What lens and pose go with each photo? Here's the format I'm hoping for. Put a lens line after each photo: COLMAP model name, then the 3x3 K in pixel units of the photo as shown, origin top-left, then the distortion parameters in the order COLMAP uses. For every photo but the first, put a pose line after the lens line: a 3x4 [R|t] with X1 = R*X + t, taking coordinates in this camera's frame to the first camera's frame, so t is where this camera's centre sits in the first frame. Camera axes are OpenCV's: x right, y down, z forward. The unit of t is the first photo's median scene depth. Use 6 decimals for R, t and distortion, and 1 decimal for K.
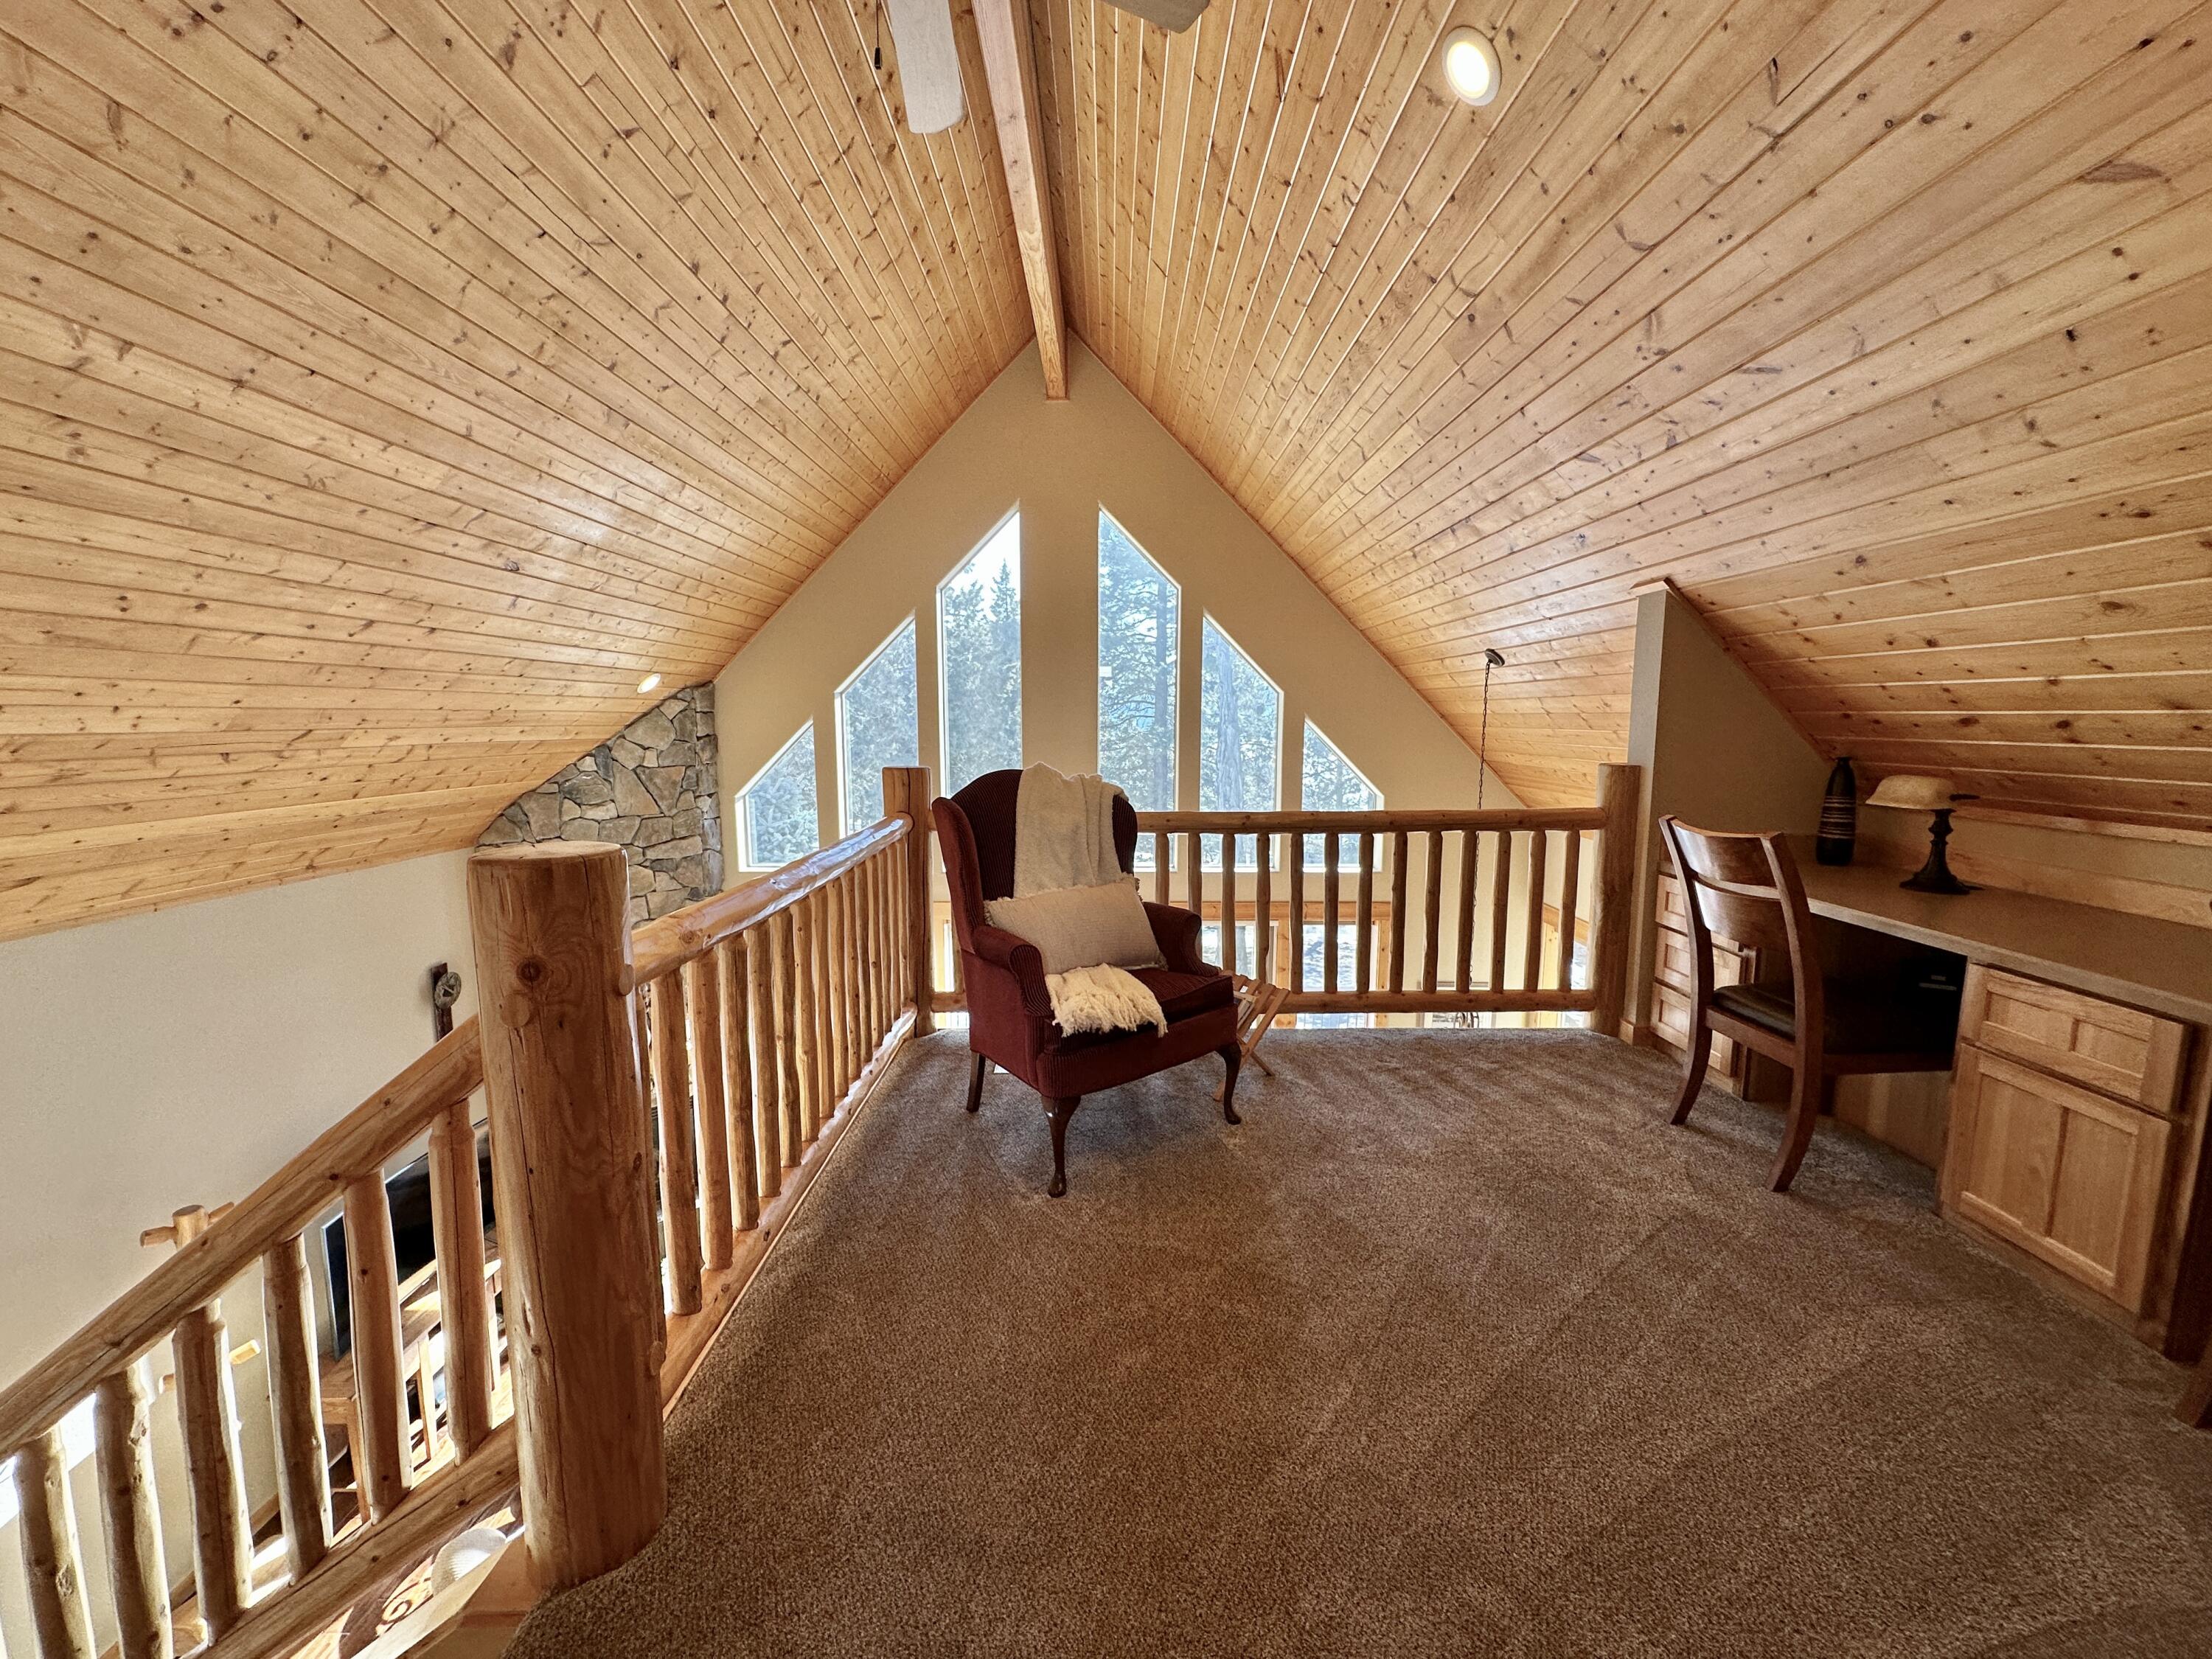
lens RADIAL K [[882.0, 0, 1108.9], [0, 882.0, 826.1], [0, 0, 1]] dist [0.000459, 0.000497]
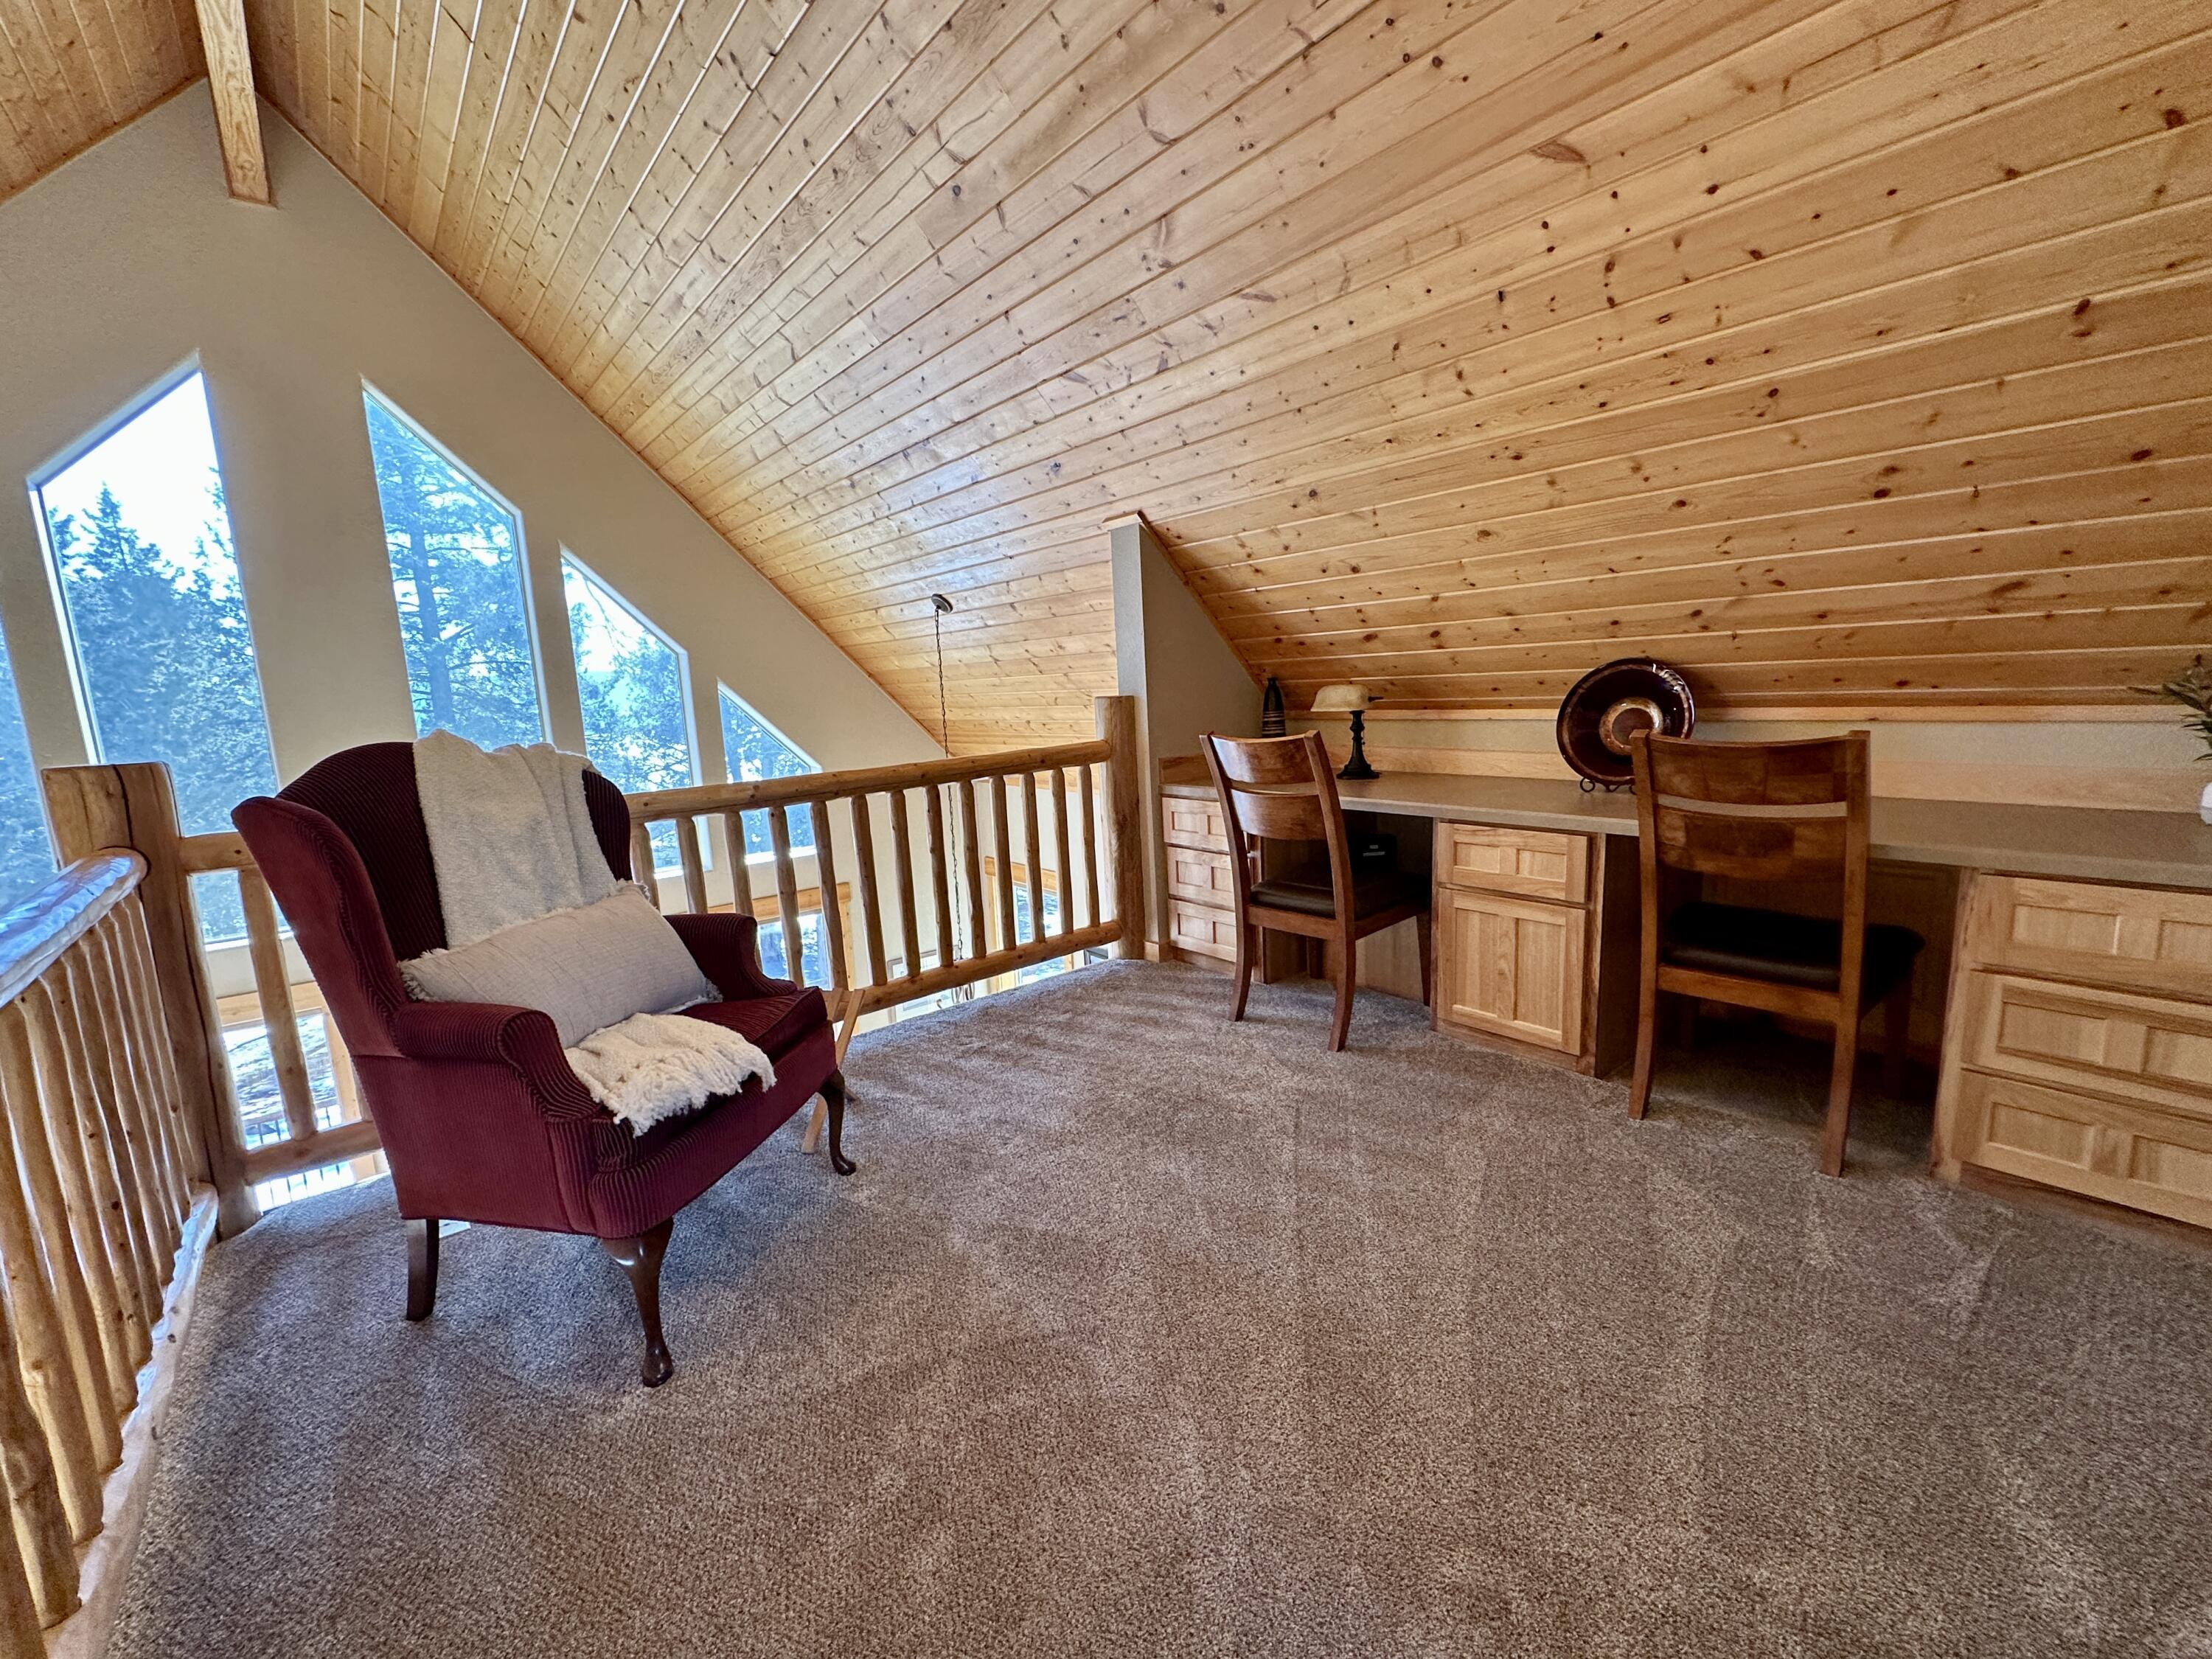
lens RADIAL K [[923.8, 0, 1105.0], [0, 923.8, 828.9], [0, 0, 1]] dist [-0.001006, 0.000863]
pose [[0.767821, -0.138186, 0.625585, -0.151907], [0.128252, 0.989849, 0.061236, 0.019698], [-0.627696, 0.033214, 0.777749, 0.227778]]
